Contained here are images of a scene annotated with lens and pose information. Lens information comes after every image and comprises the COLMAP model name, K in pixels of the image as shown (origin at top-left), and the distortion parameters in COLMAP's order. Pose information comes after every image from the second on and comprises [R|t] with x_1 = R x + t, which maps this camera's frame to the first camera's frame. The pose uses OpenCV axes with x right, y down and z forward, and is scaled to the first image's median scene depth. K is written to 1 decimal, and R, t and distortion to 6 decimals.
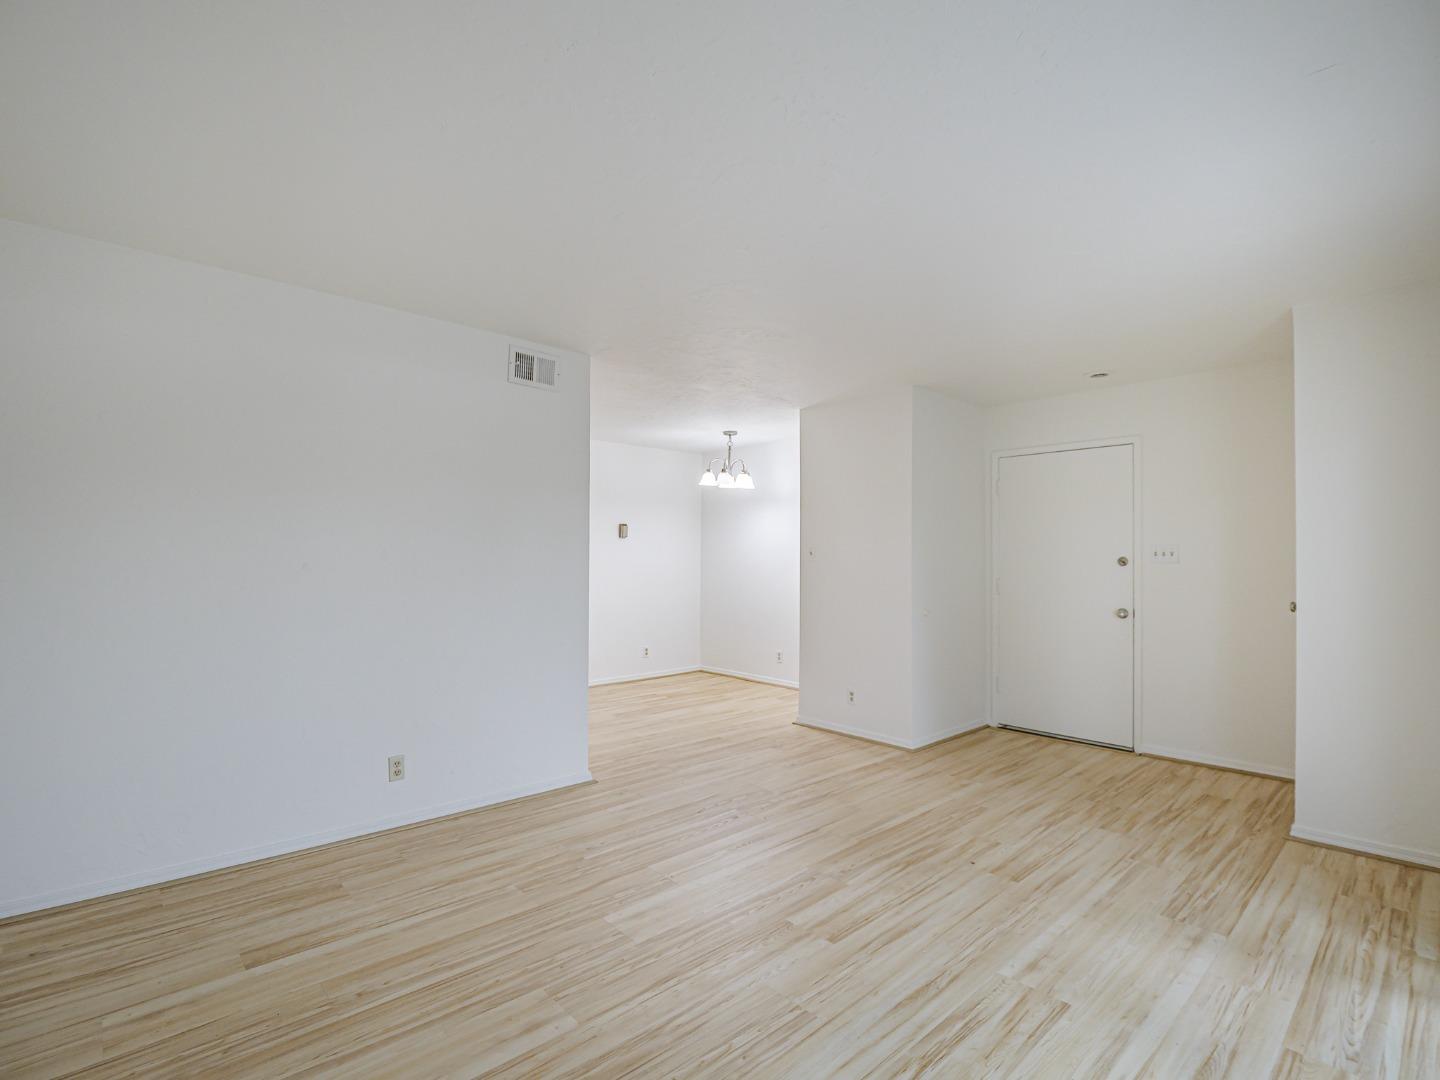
lens RADIAL K [[689.8, 0, 716.5], [0, 689.8, 545.7], [0, 0, 1]] dist [-0.016527, -0.000486]
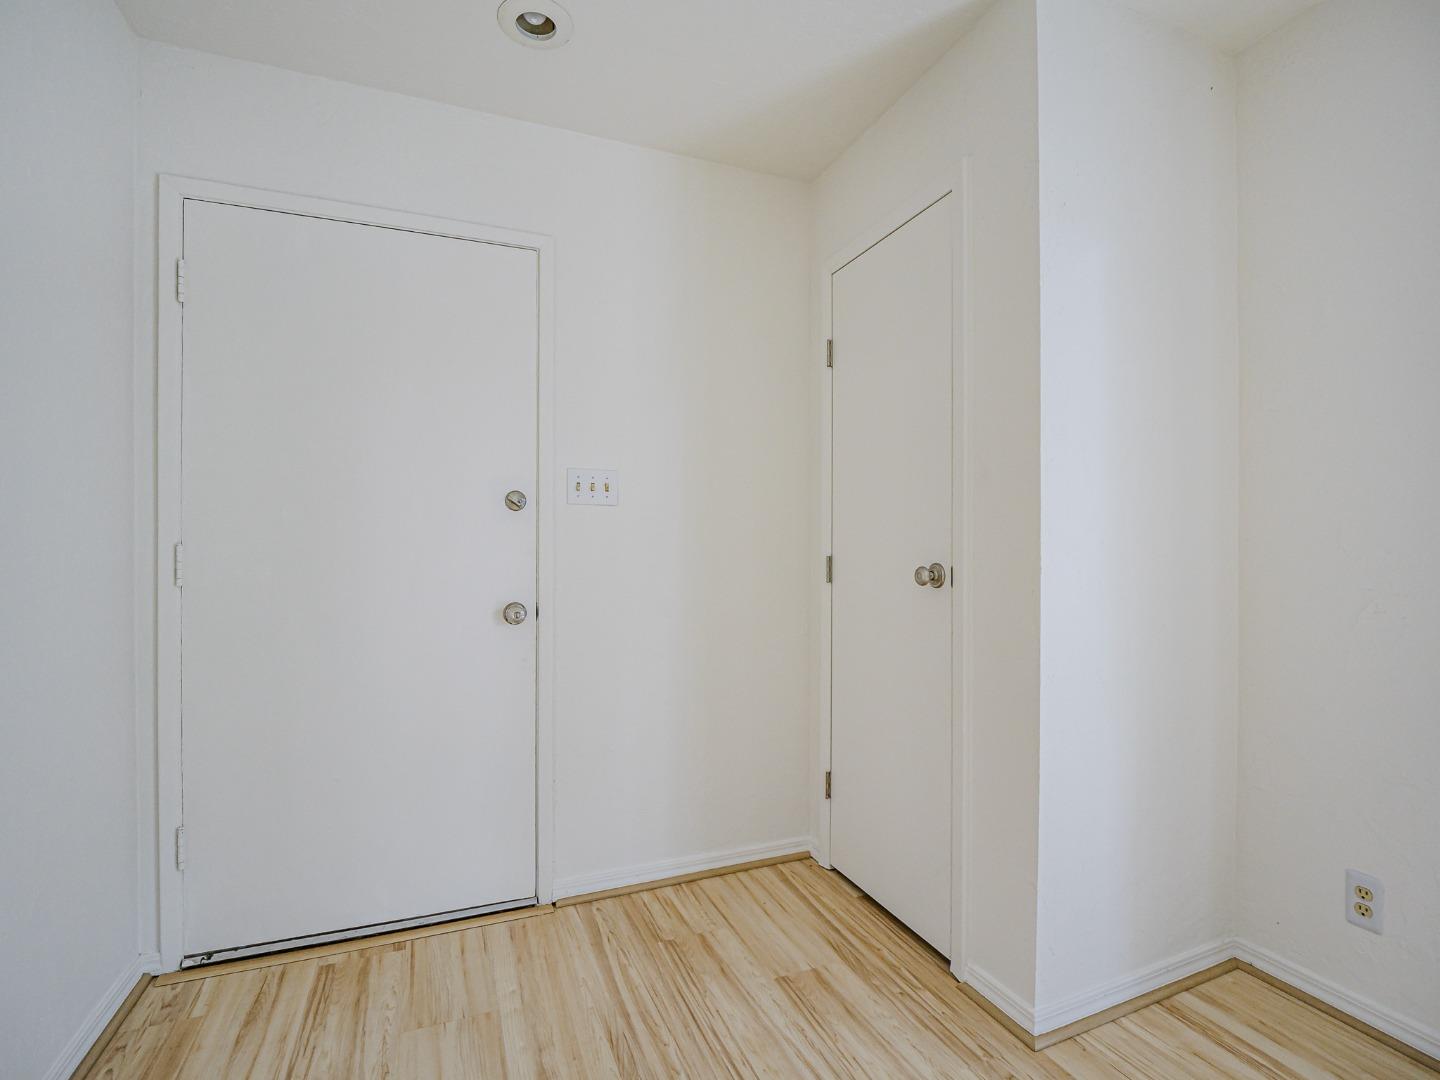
lens RADIAL K [[689.8, 0, 716.5], [0, 689.8, 545.7], [0, 0, 1]] dist [-0.016527, -0.000486]
pose [[0.349944, -0.000723, 0.936770, 0.213079], [-0.013854, 0.999886, 0.005946, 0.050407], [-0.936668, -0.015059, 0.349894, 0.736023]]
